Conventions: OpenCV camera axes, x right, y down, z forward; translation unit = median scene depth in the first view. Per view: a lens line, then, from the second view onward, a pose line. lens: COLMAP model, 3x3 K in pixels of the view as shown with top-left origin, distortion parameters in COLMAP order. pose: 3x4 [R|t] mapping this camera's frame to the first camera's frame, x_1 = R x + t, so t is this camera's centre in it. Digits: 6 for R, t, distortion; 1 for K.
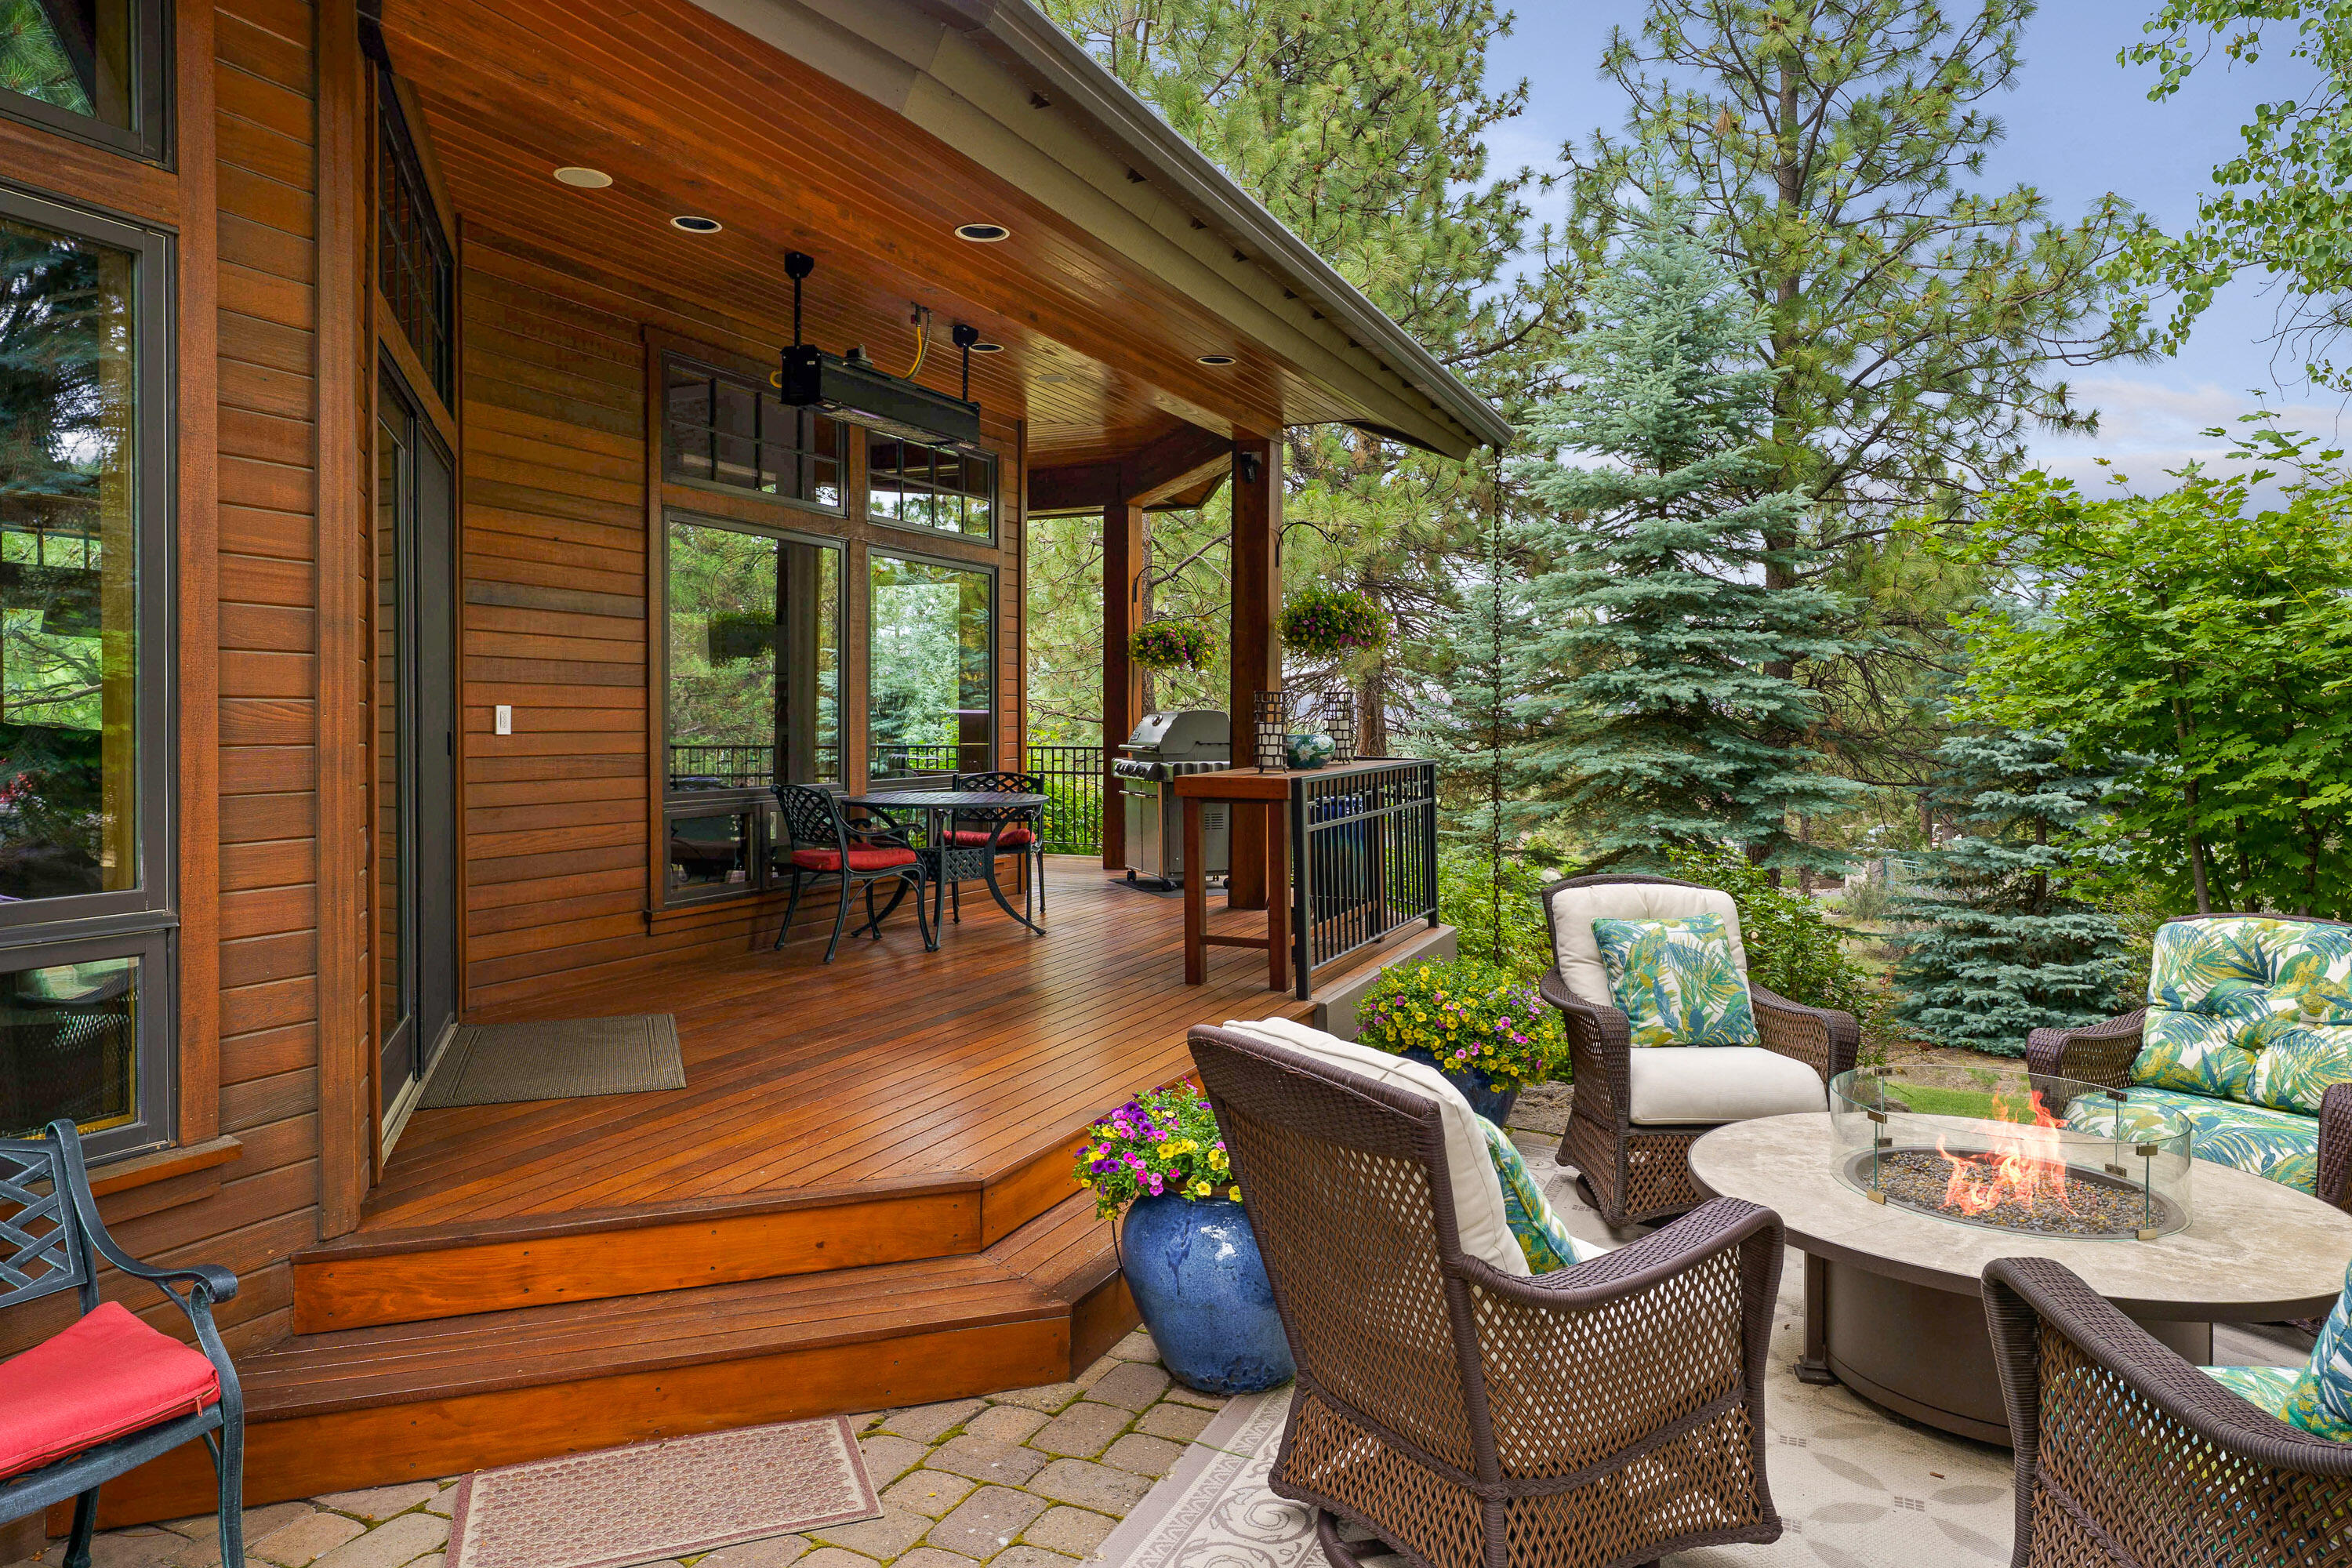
lens RADIAL K [[1487.3, 0, 1176.0], [0, 1487.3, 784.0], [0, 0, 1]] dist [-0.000114, -0.000019]
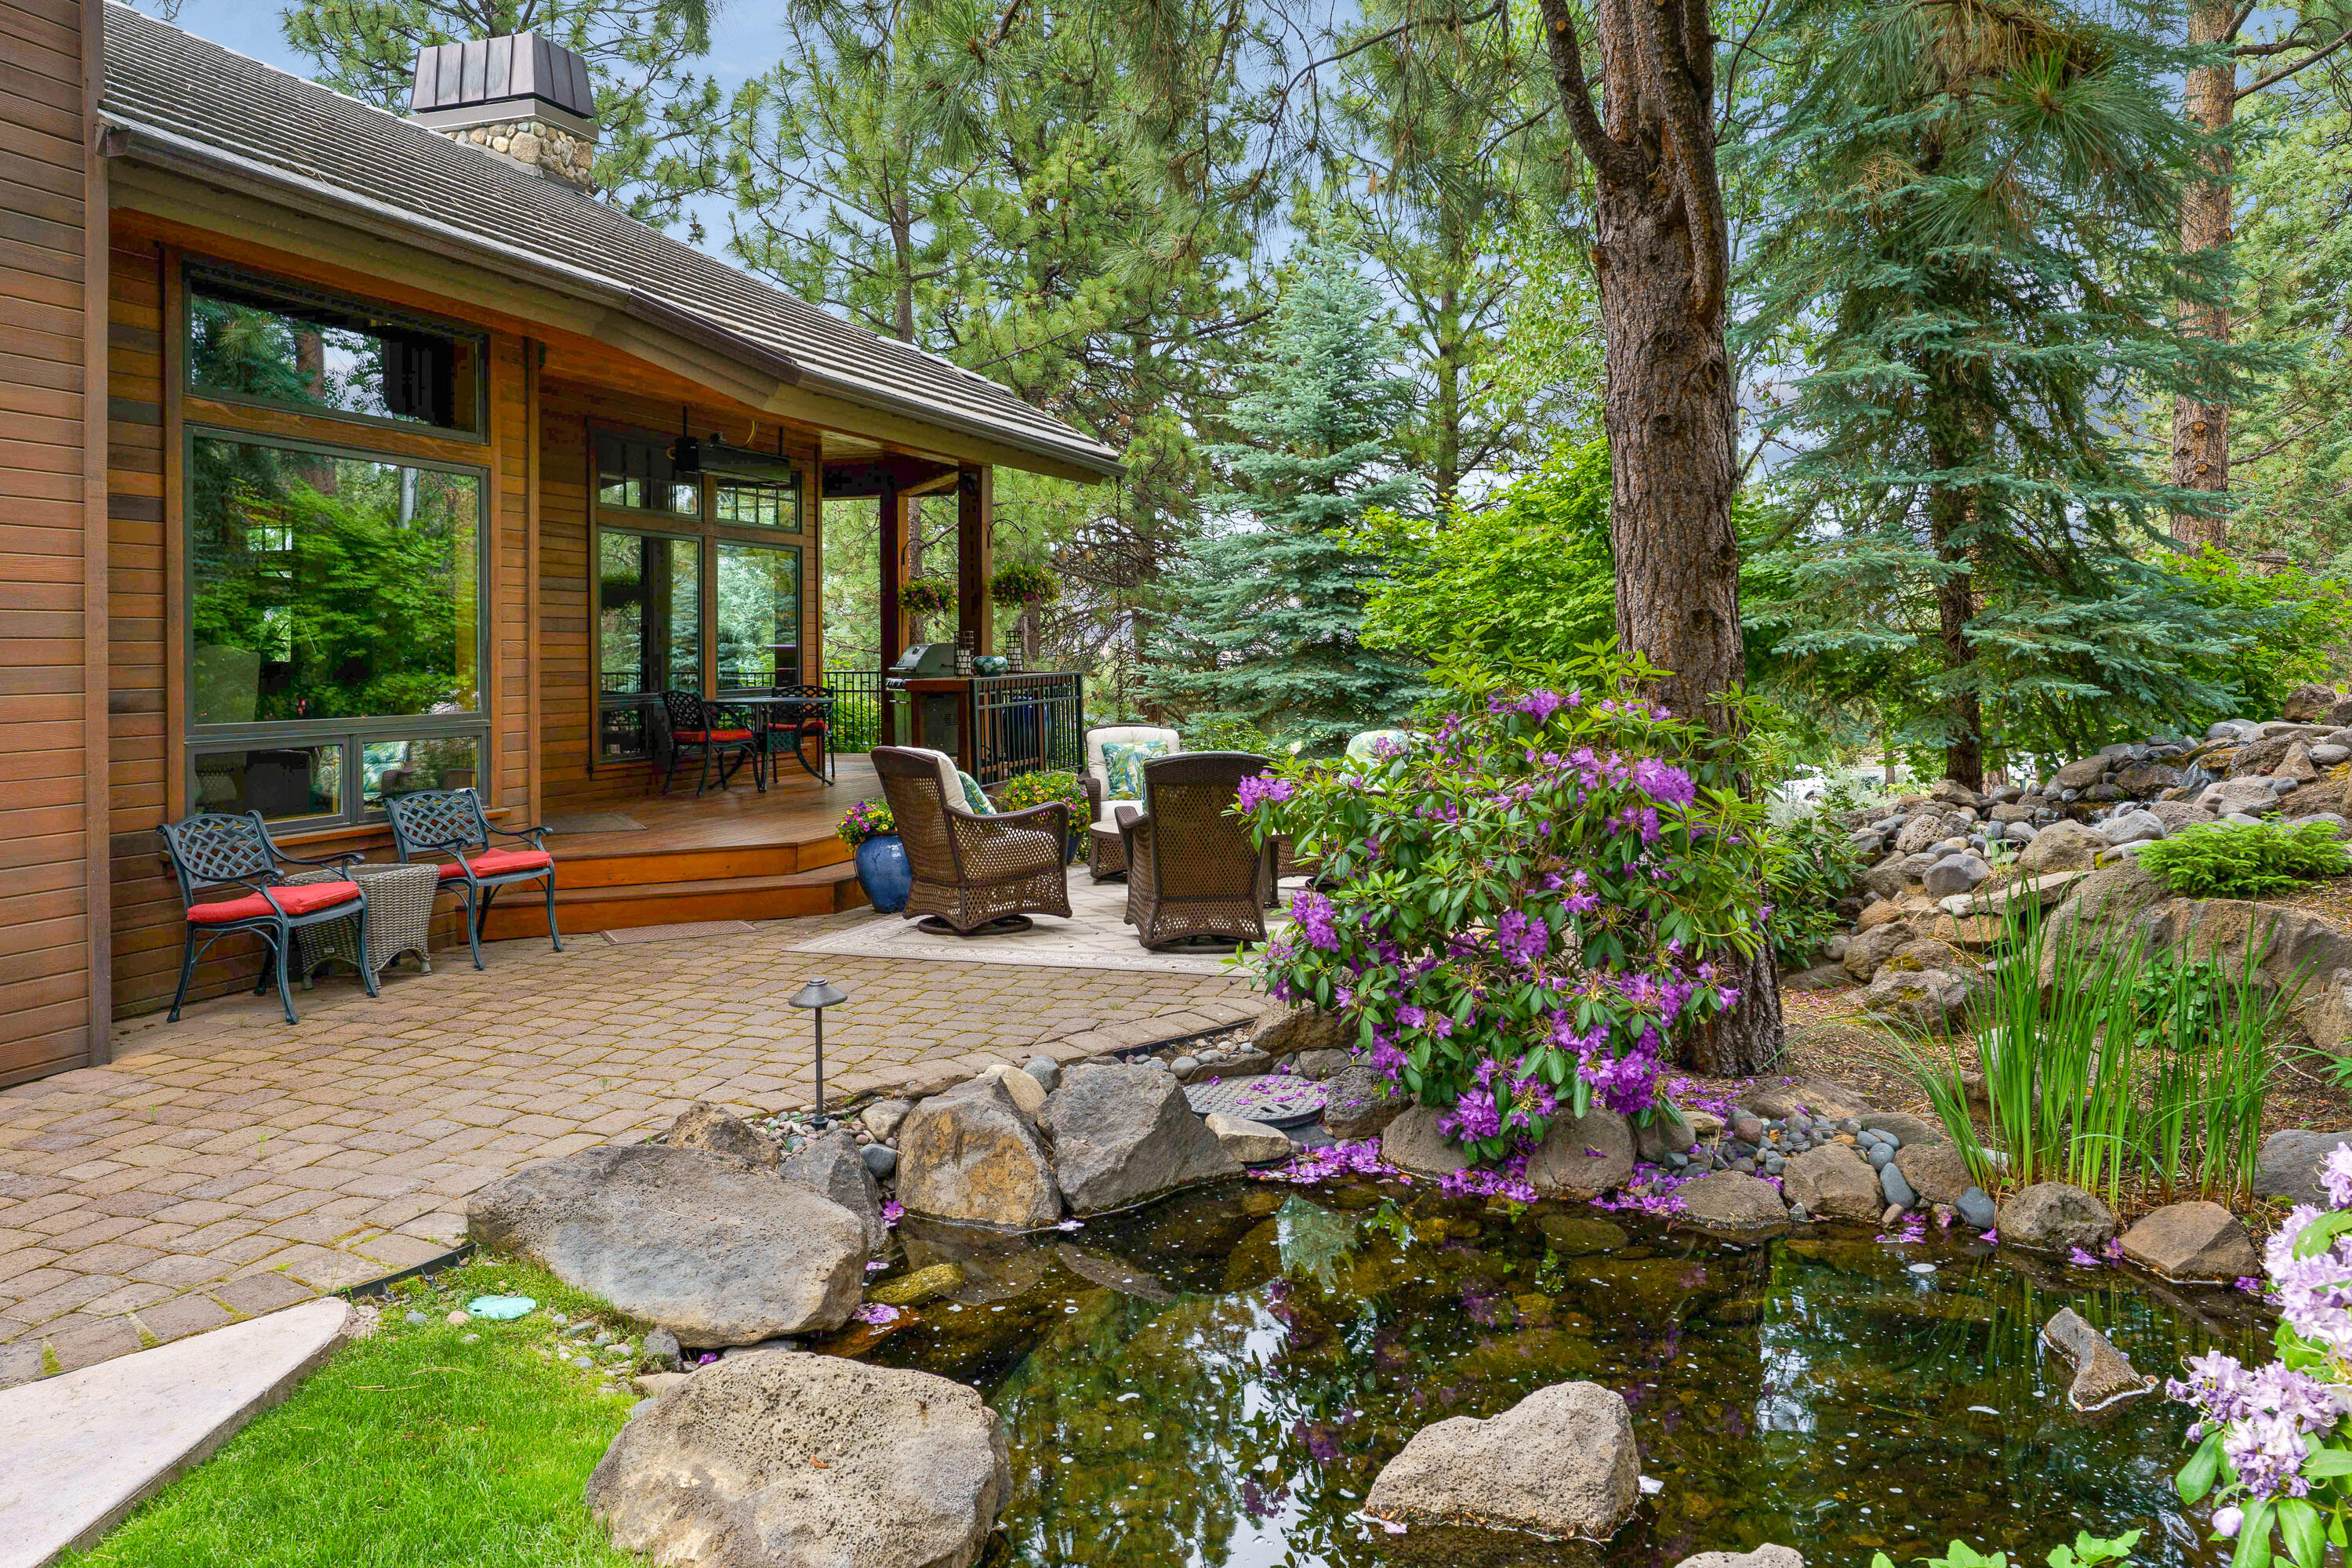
lens RADIAL K [[1666.4, 0, 1168.7], [0, 1666.4, 680.0], [0, 0, 1]] dist [-0.001871, -0.000224]
pose [[0.995309, -0.013500, 0.095801, 0.076267], [0.016339, 0.999448, -0.028914, 0.036254], [-0.095358, 0.030344, 0.994980, -0.622880]]
